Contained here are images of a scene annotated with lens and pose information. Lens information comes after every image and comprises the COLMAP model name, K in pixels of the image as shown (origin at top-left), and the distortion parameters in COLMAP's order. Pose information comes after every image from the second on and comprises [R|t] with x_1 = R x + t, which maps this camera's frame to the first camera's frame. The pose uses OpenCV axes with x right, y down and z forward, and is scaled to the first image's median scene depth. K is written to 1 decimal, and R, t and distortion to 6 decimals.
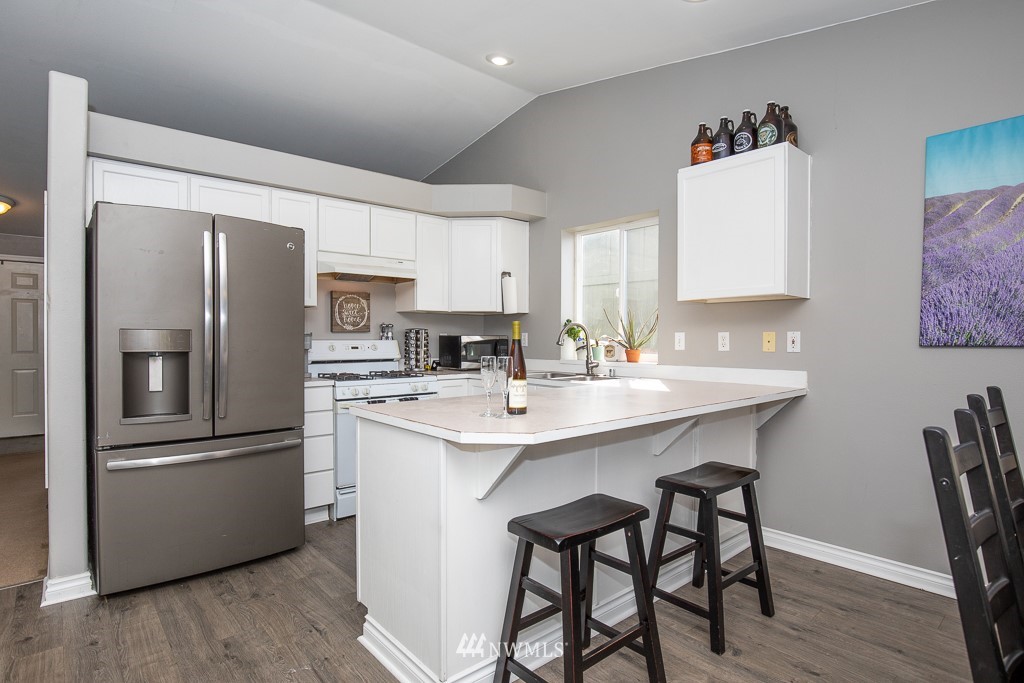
lens RADIAL K [[529.6, 0, 511.2], [0, 529.6, 346.8], [0, 0, 1]] dist [-0.019151, 0.000356]
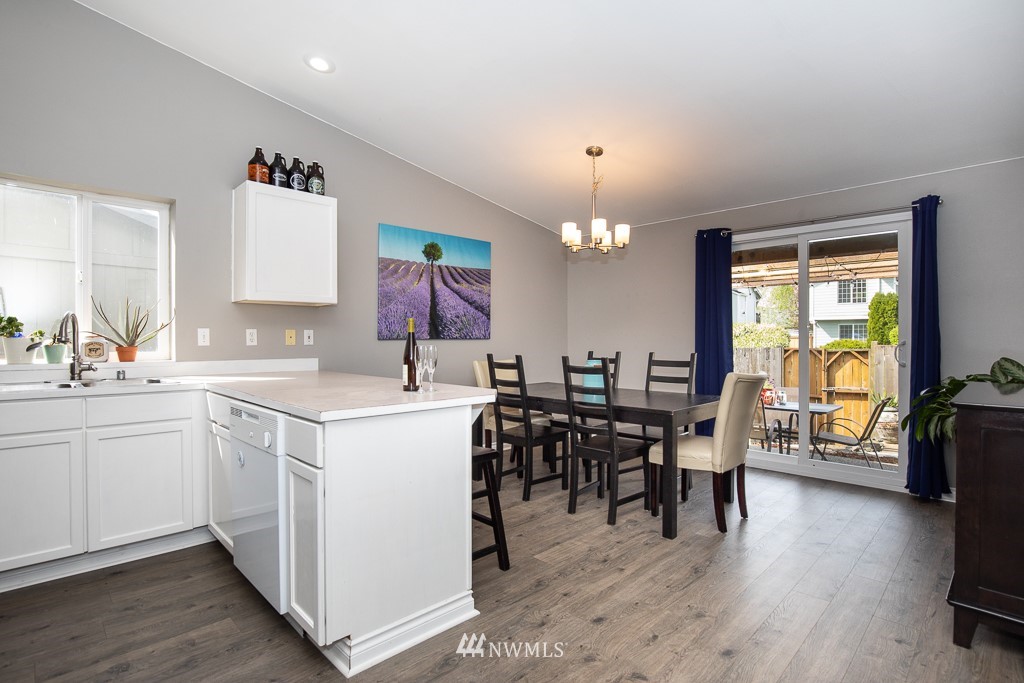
lens RADIAL K [[501.9, 0, 510.2], [0, 501.9, 340.8], [0, 0, 1]] dist [-0.016401, 0.000649]
pose [[-0.049554, -0.010924, 0.998712, -0.792465], [0.010252, 0.999882, 0.011445, -0.009680], [-0.998719, 0.010806, -0.049437, 0.534079]]
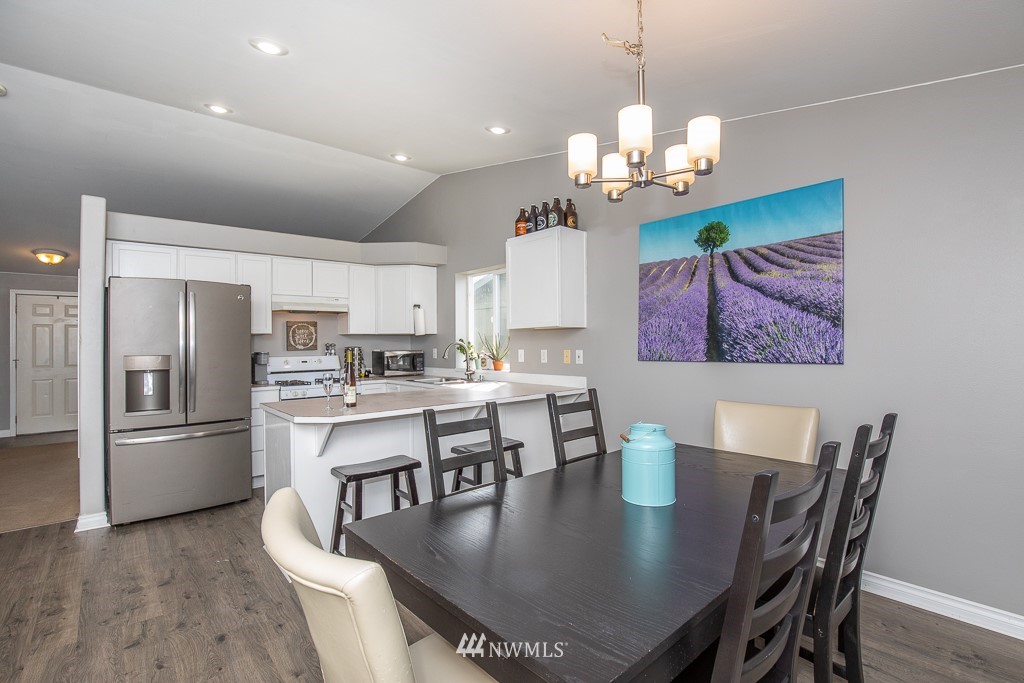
lens RADIAL K [[471.2, 0, 510.8], [0, 471.2, 342.8], [0, 0, 1]] dist [-0.029800, 0.000128]
pose [[0.999924, -0.012193, -0.001867, 0.344719], [0.012161, 0.999792, -0.016393, -0.029043], [0.002066, 0.016369, 0.999864, -0.315805]]
